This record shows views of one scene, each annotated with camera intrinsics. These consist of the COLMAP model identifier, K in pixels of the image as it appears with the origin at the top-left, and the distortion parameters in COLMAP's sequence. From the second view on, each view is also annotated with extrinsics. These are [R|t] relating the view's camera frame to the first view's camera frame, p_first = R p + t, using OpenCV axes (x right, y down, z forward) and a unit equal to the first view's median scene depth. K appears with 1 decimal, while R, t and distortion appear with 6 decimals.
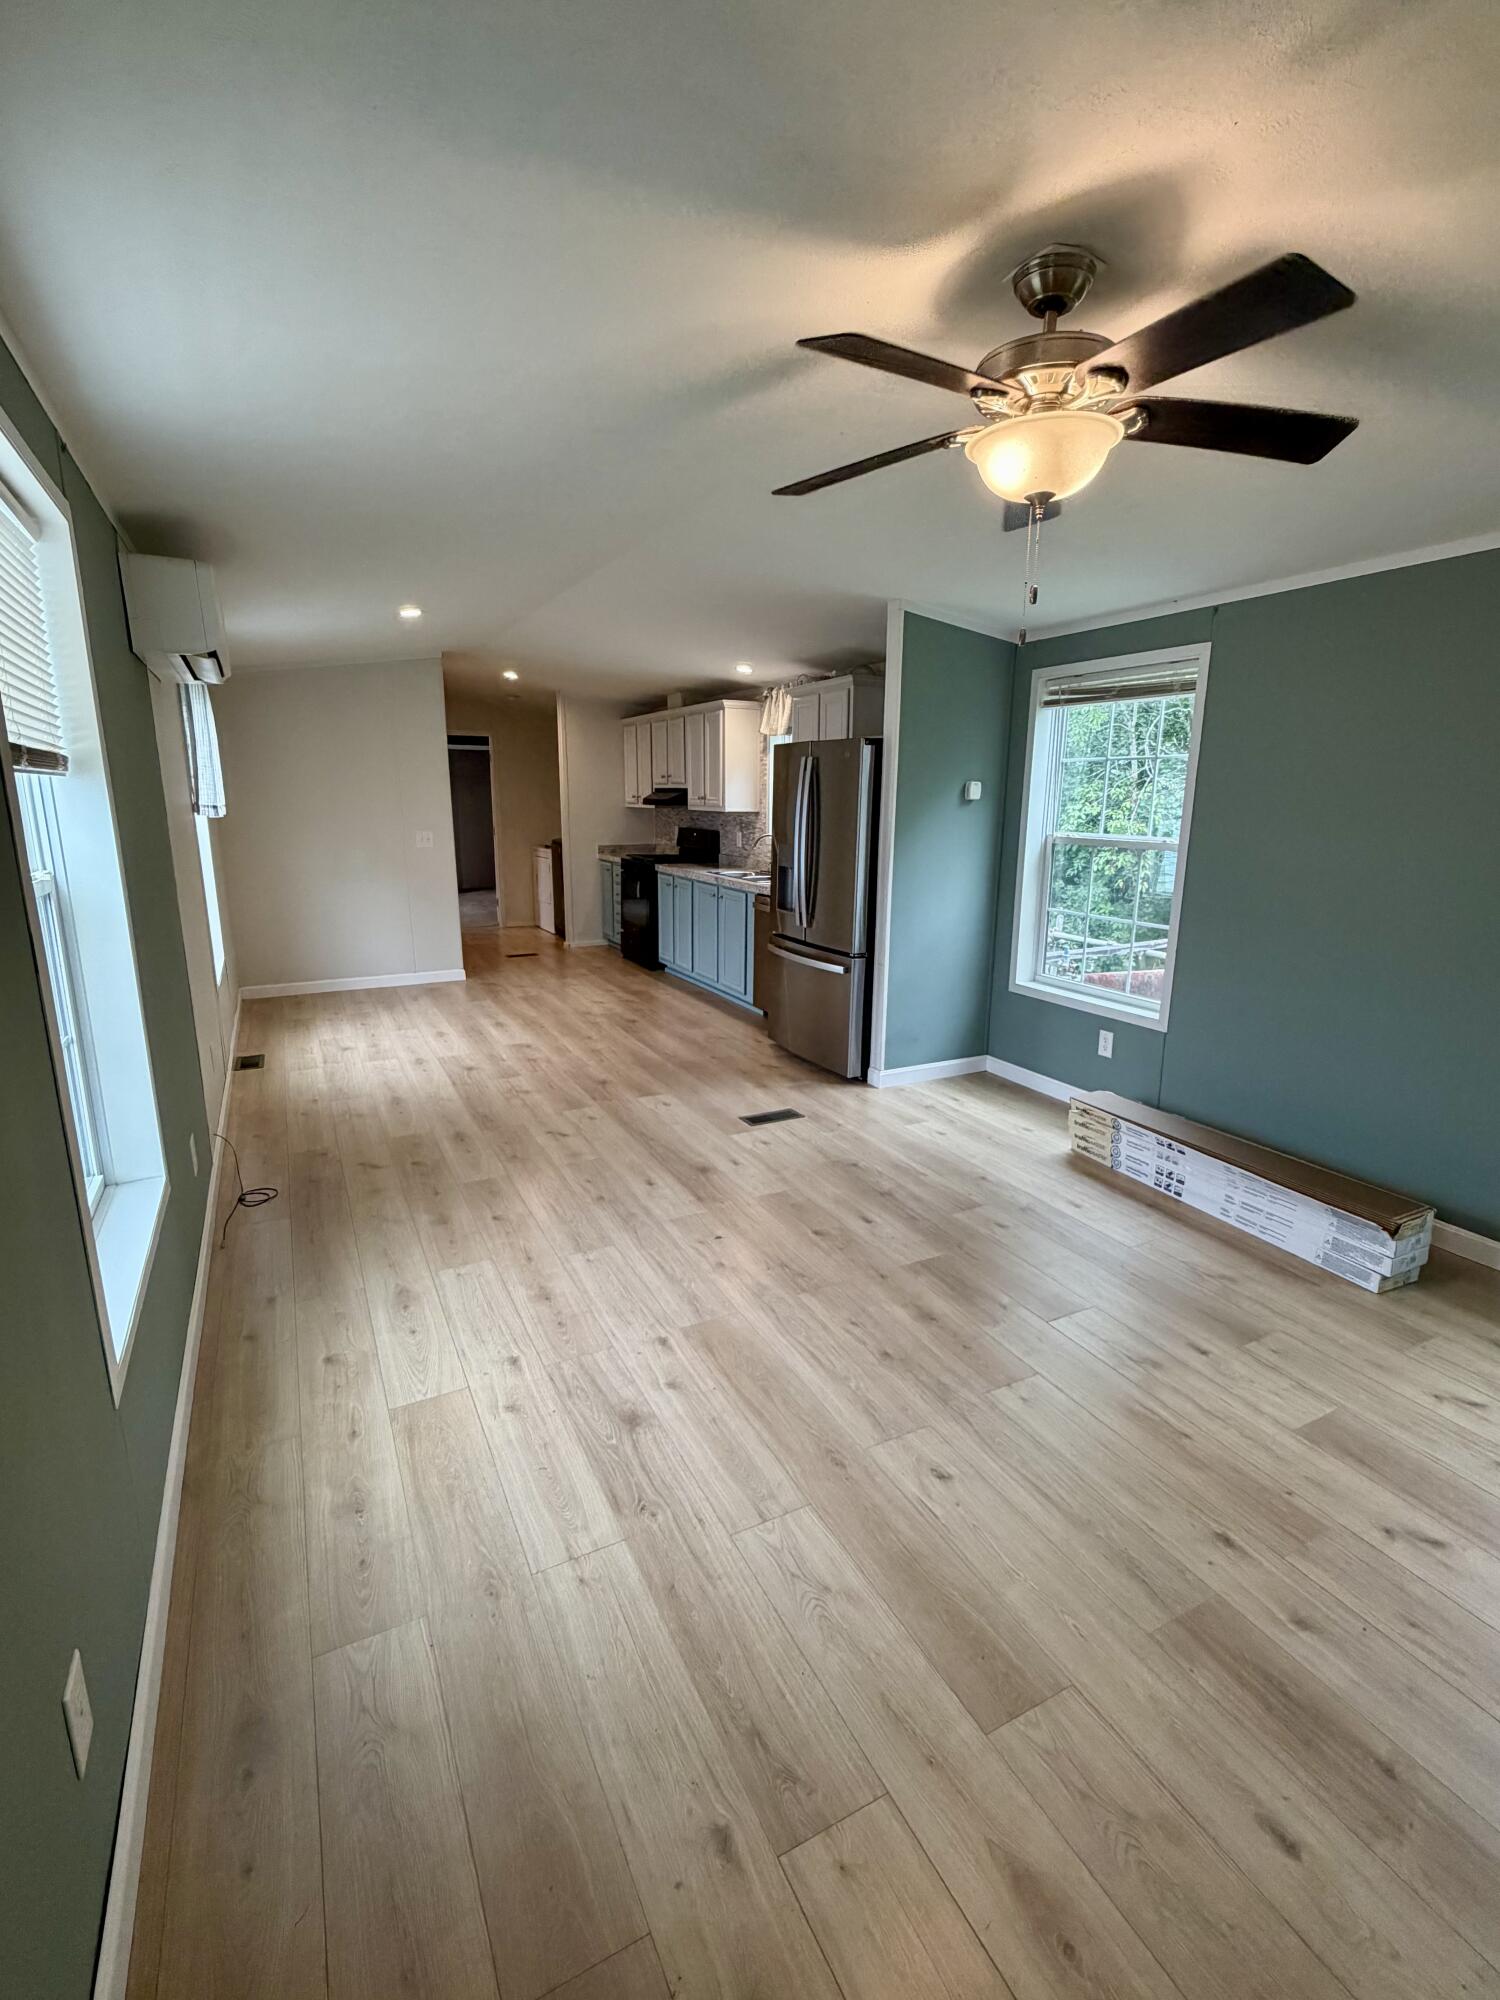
lens RADIAL K [[916.0, 0, 754.9], [0, 916.0, 1016.9], [0, 0, 1]] dist [0.000420, 0.000643]
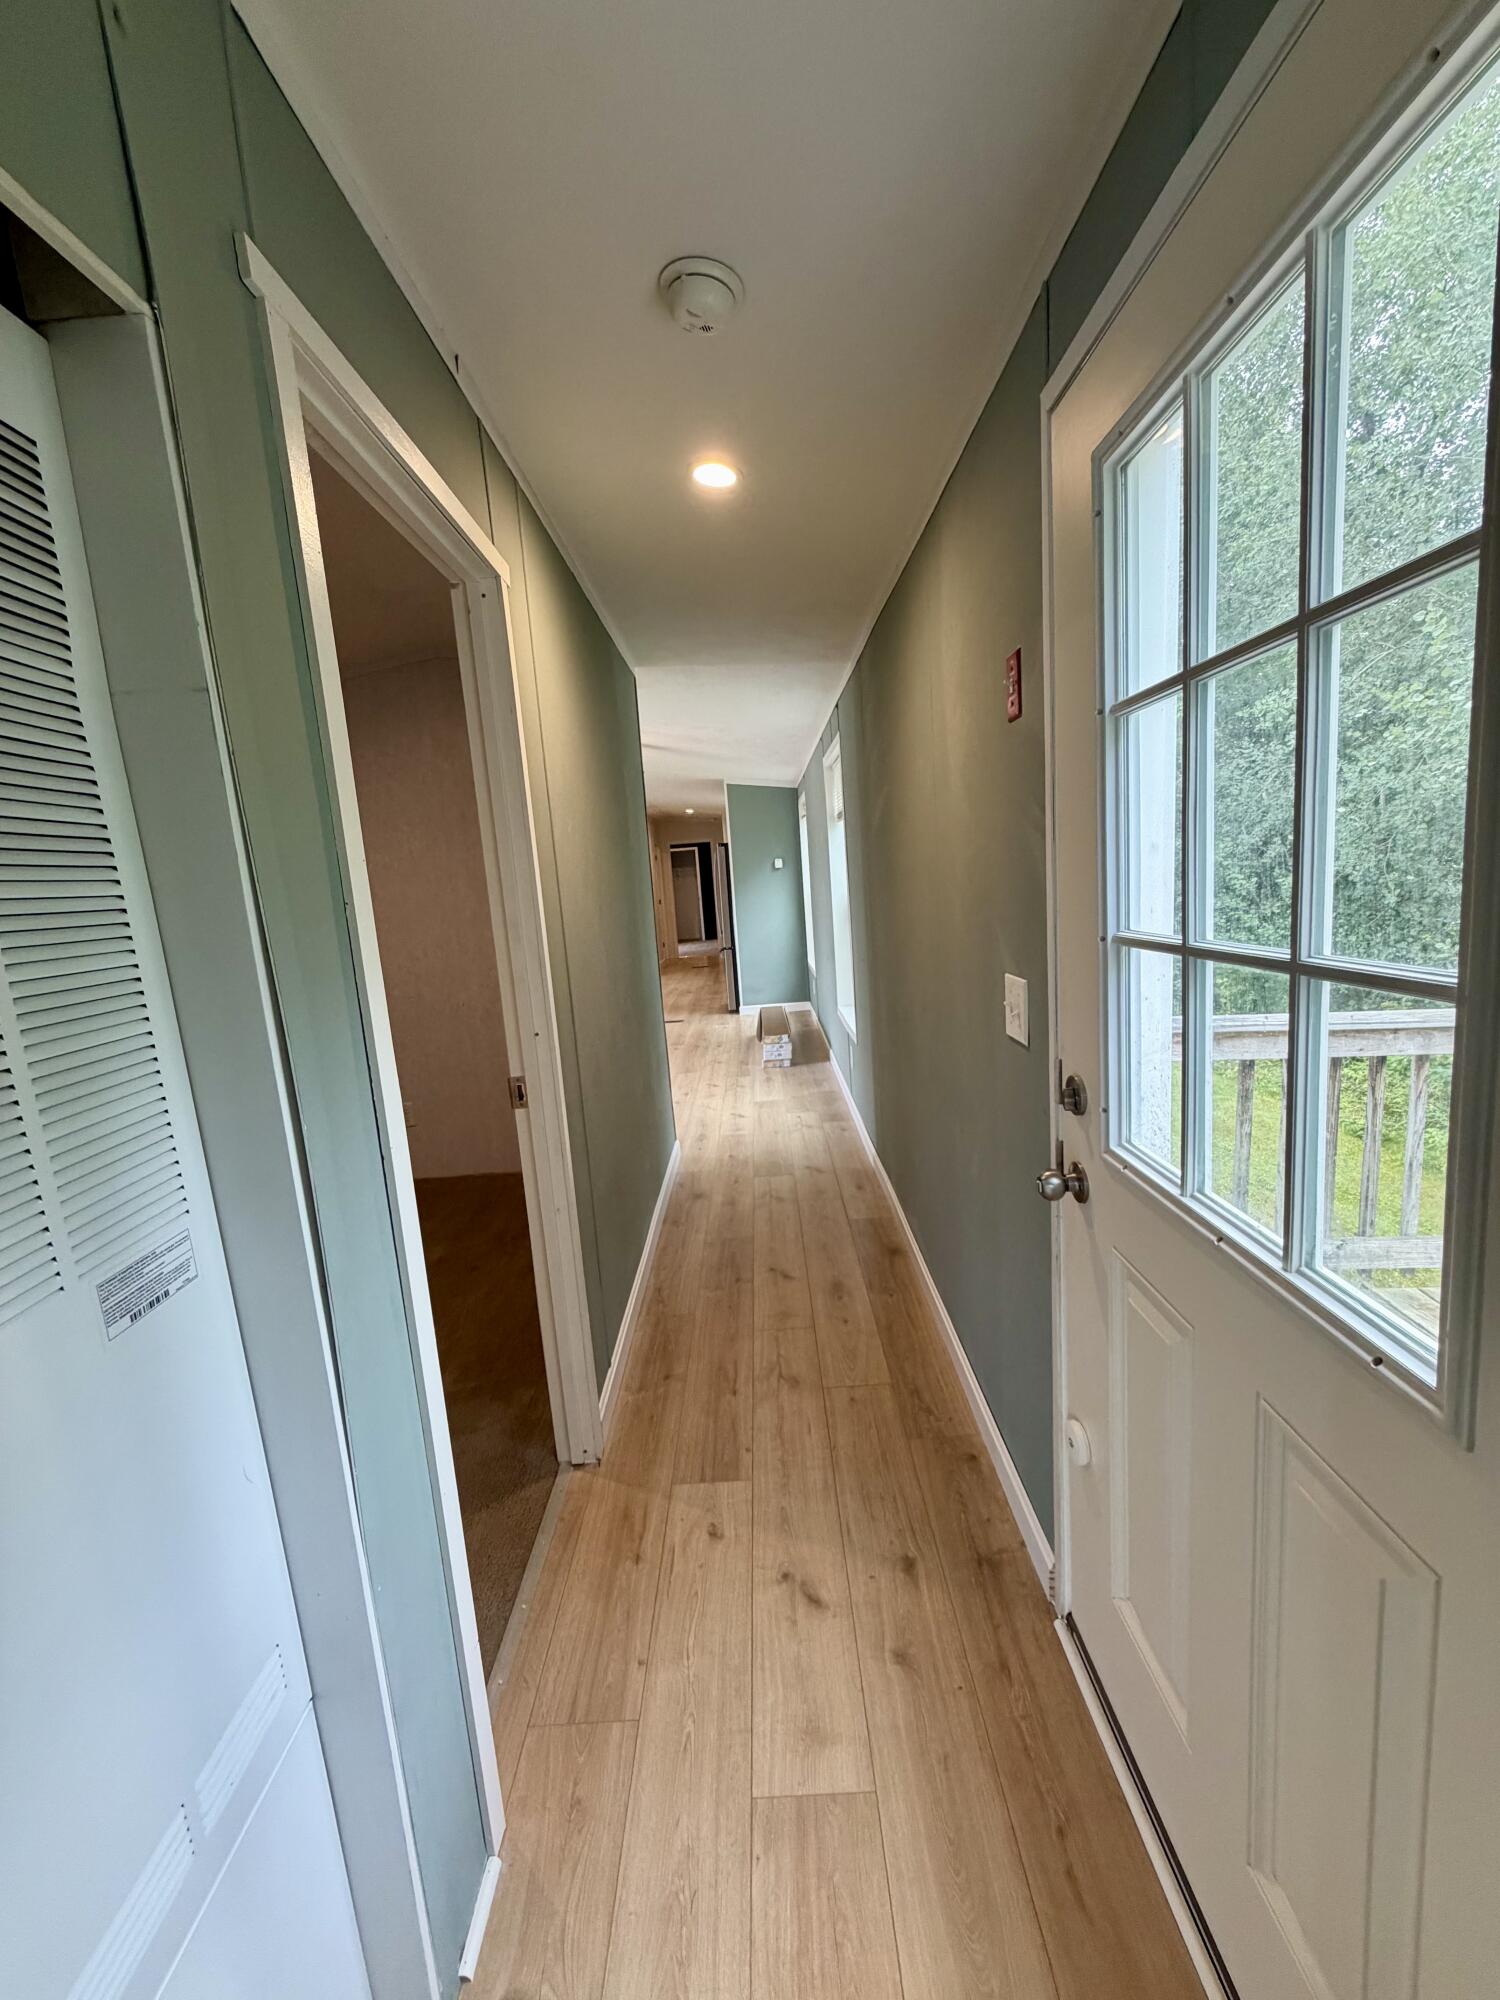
lens RADIAL K [[811.8, 0, 749.8], [0, 811.8, 999.1], [0, 0, 1]] dist [-0.003333, -0.000283]
pose [[0.882638, 0.001791, -0.470049, 1.020820], [-0.035331, 0.997417, -0.062543, 0.159845], [0.468723, 0.071810, 0.880421, -0.562091]]
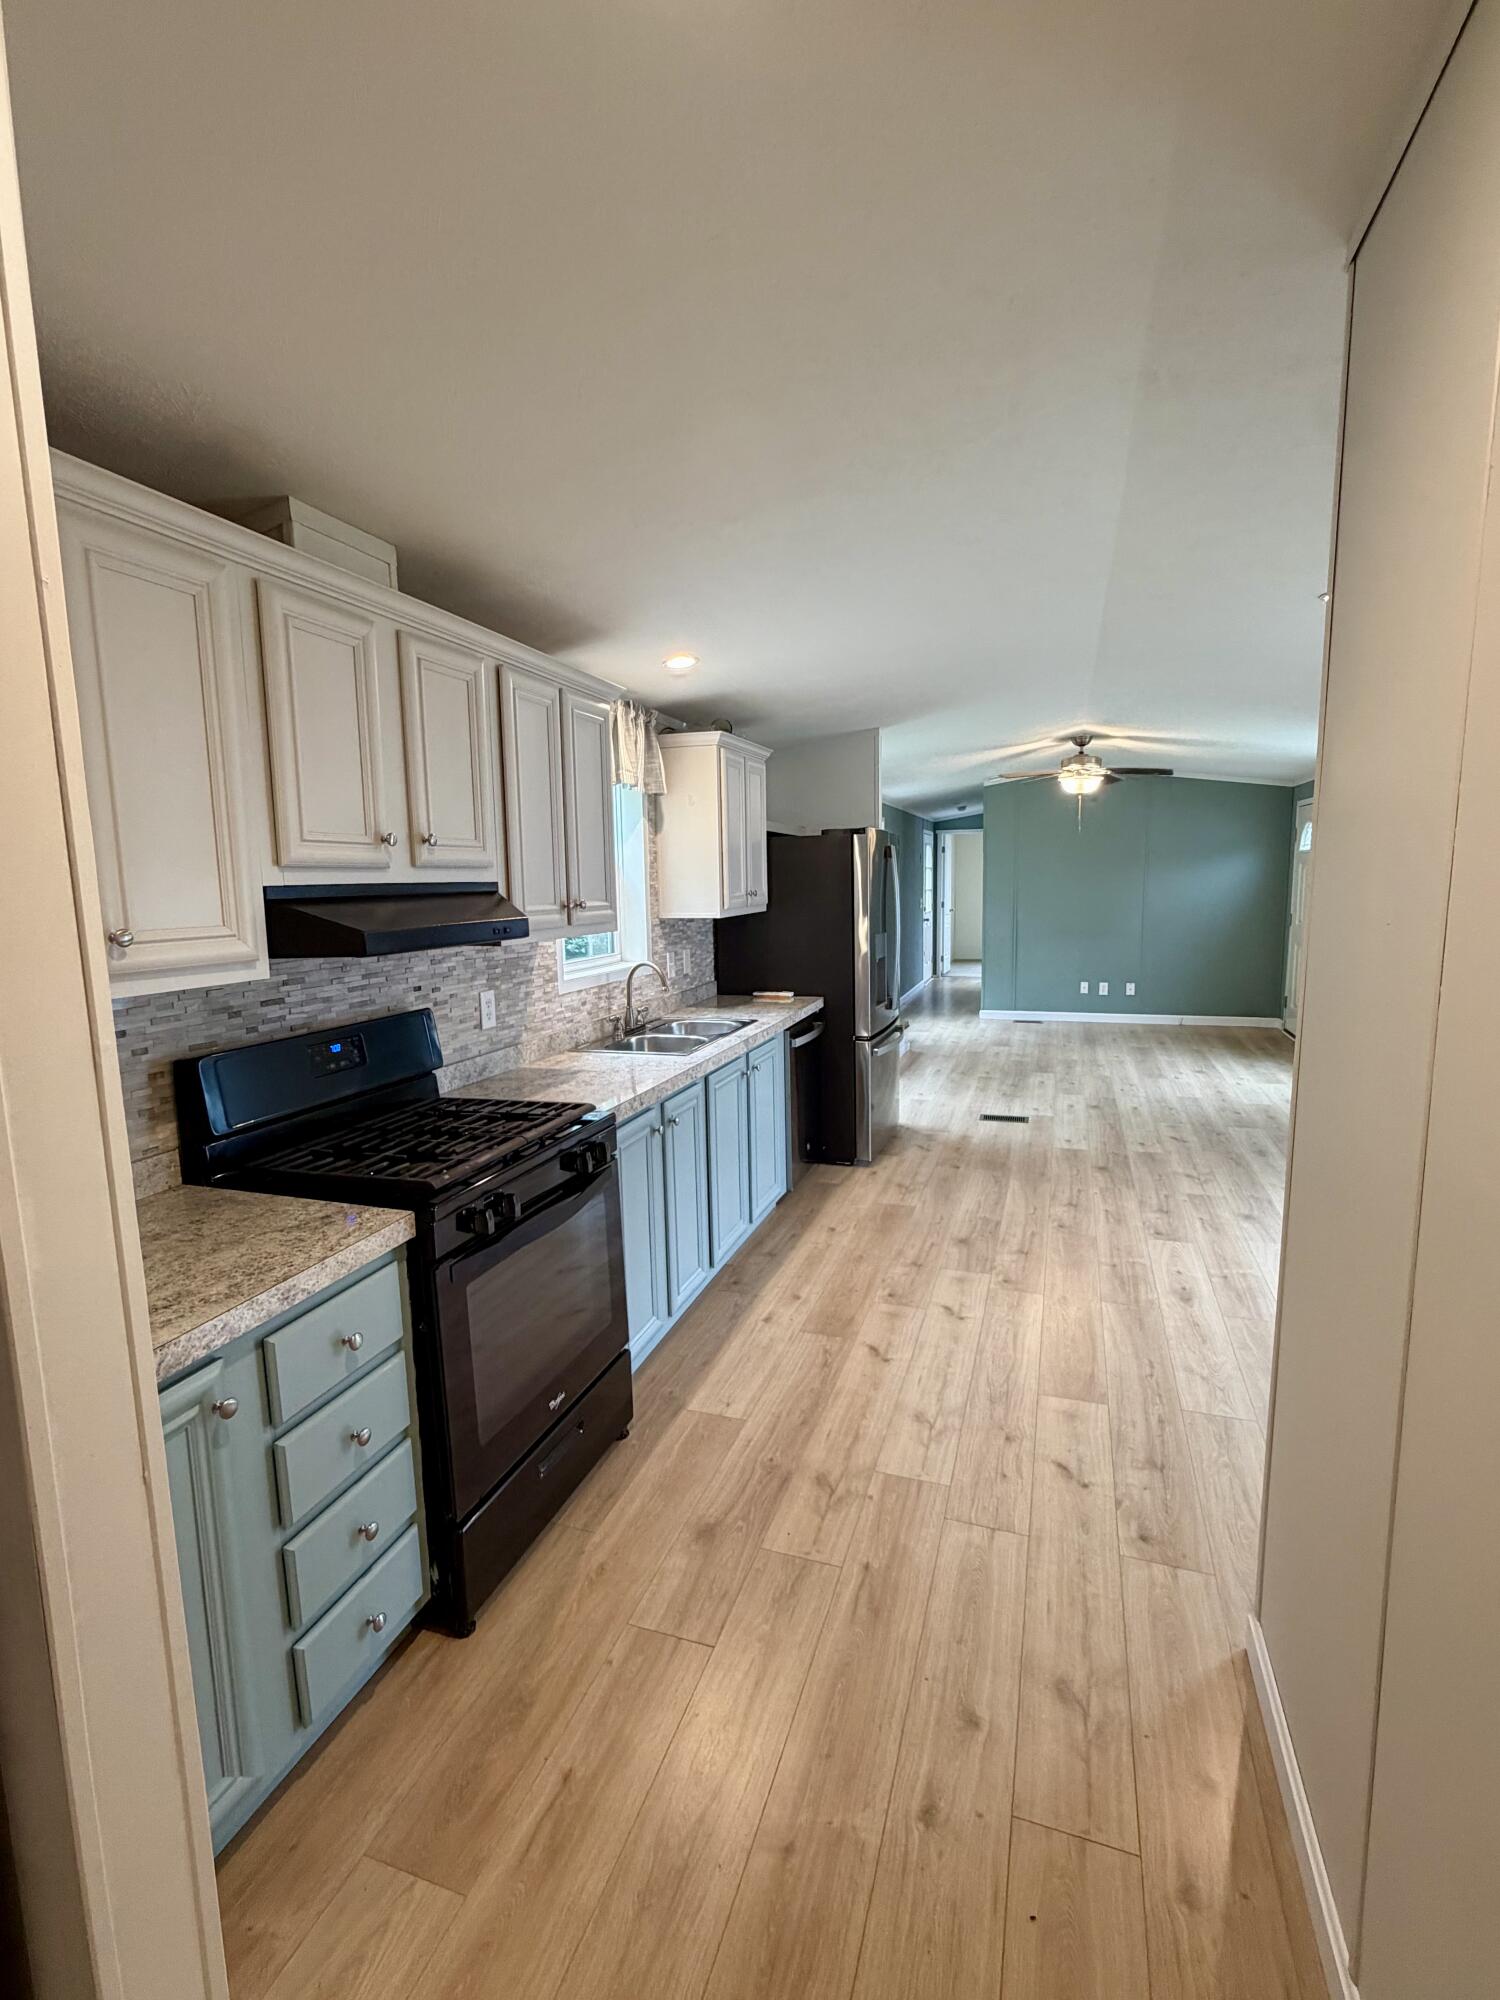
lens RADIAL K [[916.0, 0, 752.4], [0, 916.0, 1007.8], [0, 0, 1]] dist [0.000420, 0.000643]
pose [[-0.695946, -0.098379, 0.711323, -0.615187], [0.181442, 0.934338, 0.306743, -0.481245], [-0.694794, 0.342540, -0.632399, 1.914489]]
